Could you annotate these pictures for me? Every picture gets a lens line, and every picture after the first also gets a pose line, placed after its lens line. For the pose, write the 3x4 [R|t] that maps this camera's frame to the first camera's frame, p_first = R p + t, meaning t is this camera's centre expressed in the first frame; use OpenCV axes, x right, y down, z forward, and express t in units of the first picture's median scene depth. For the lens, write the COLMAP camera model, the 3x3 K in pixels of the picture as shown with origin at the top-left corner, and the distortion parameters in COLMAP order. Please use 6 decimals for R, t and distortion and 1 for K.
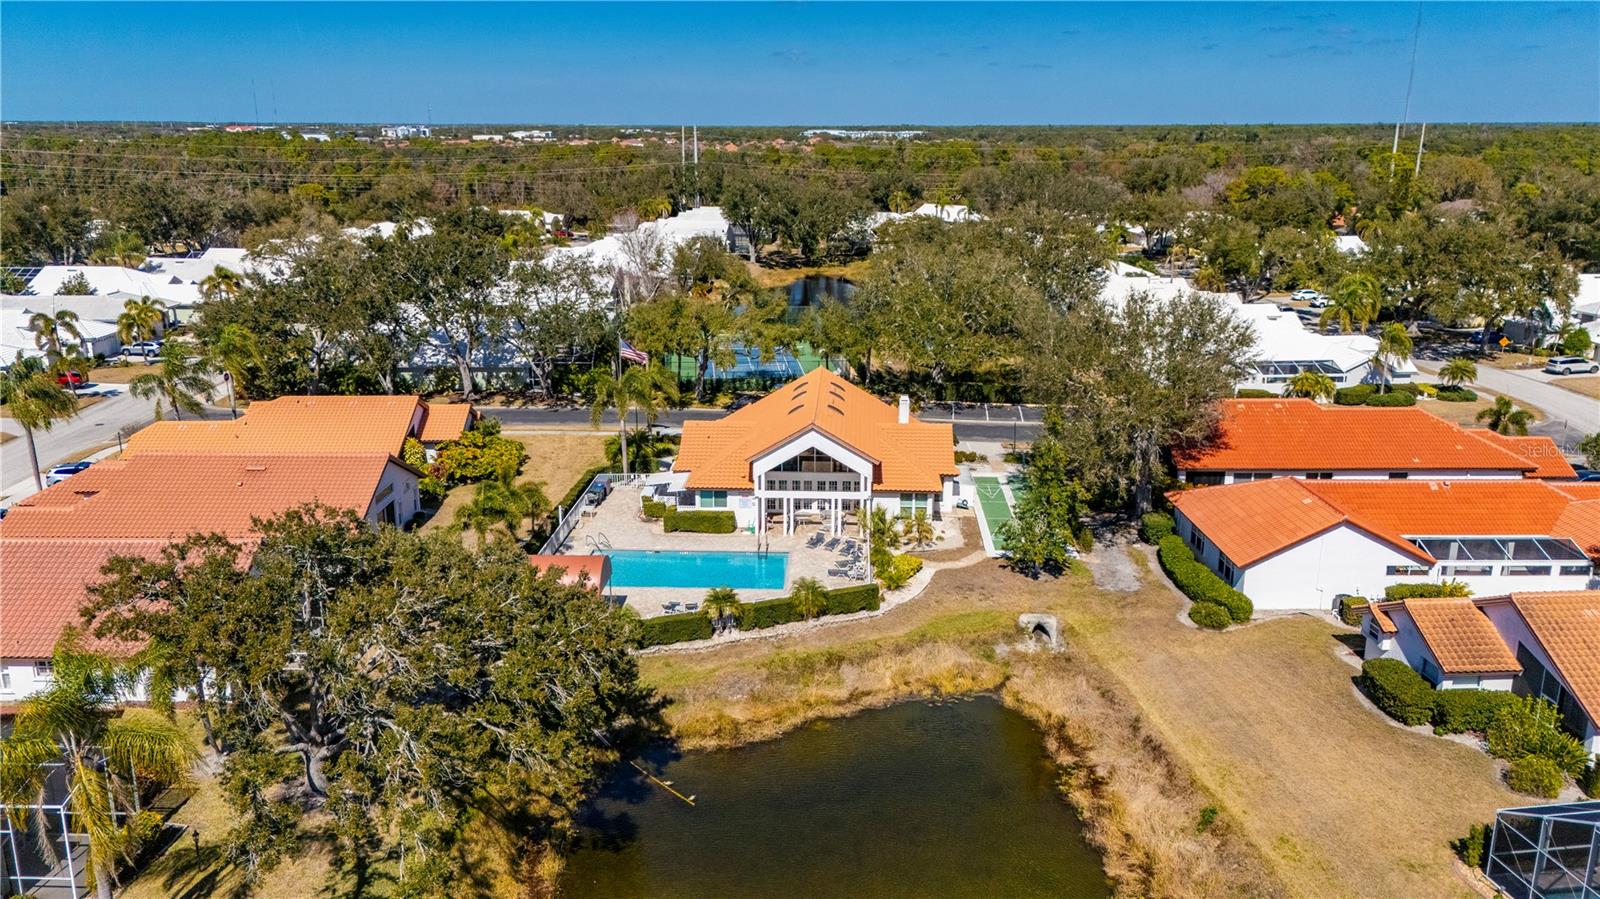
lens RADIAL K [[1179.8, 0, 793.3], [0, 1179.8, 446.1], [0, 0, 1]] dist [0.107613, -0.118449]
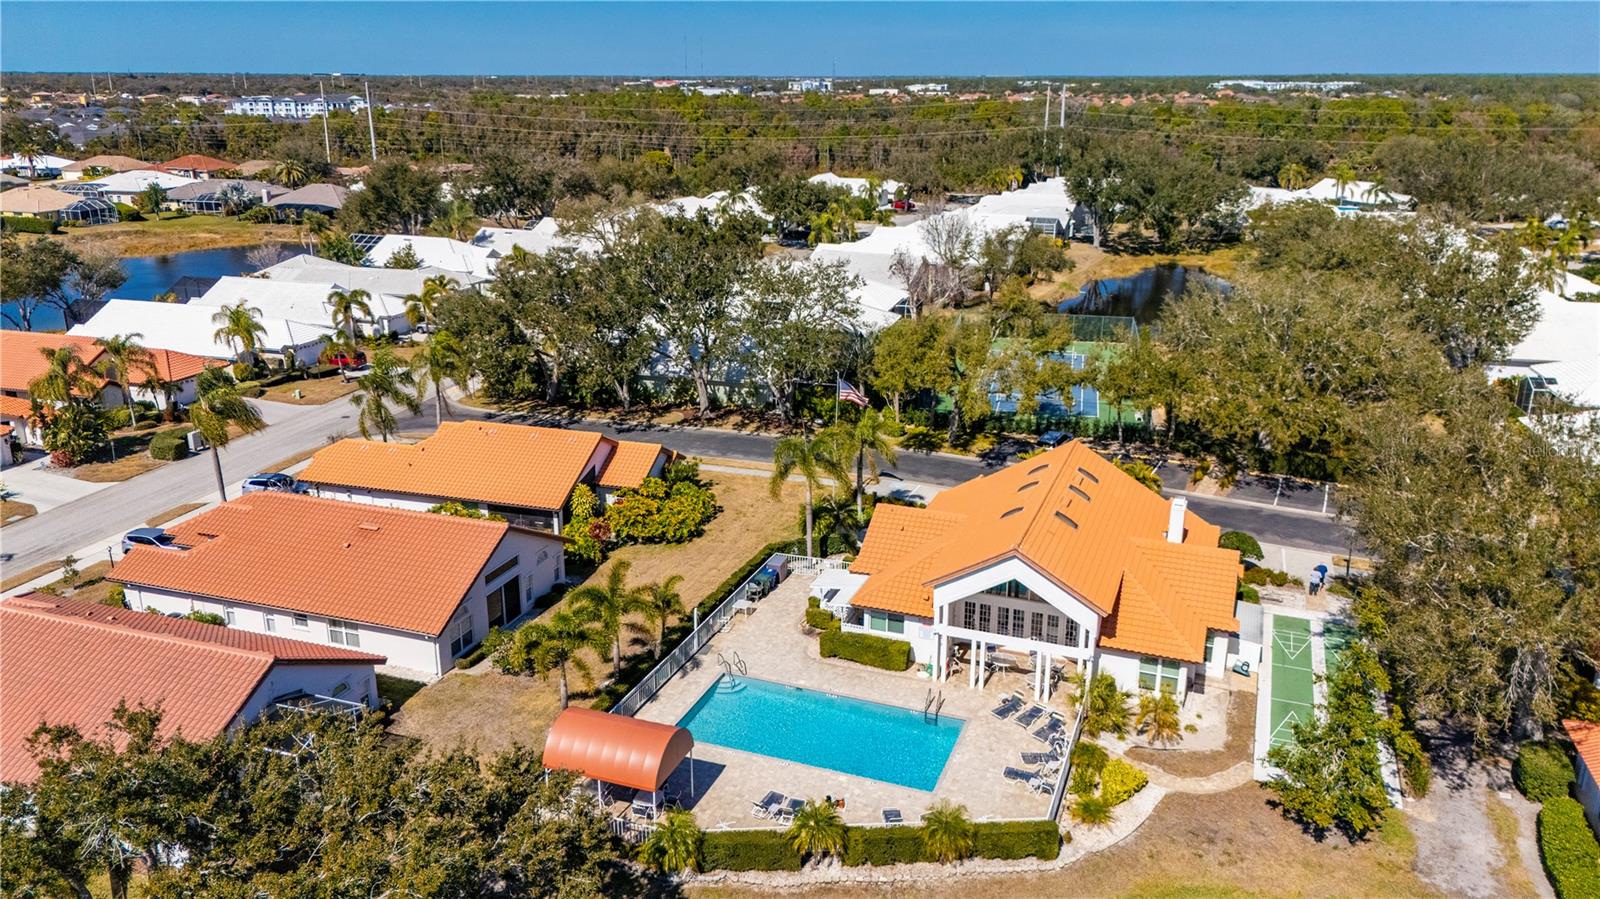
lens RADIAL K [[1179.8, 0, 793.3], [0, 1179.8, 446.1], [0, 0, 1]] dist [0.107613, -0.118449]
pose [[0.950815, 0.093919, -0.295178, 0.061465], [-0.083234, 0.995345, 0.048586, -0.068355], [0.298367, -0.021628, 0.954206, 0.164943]]
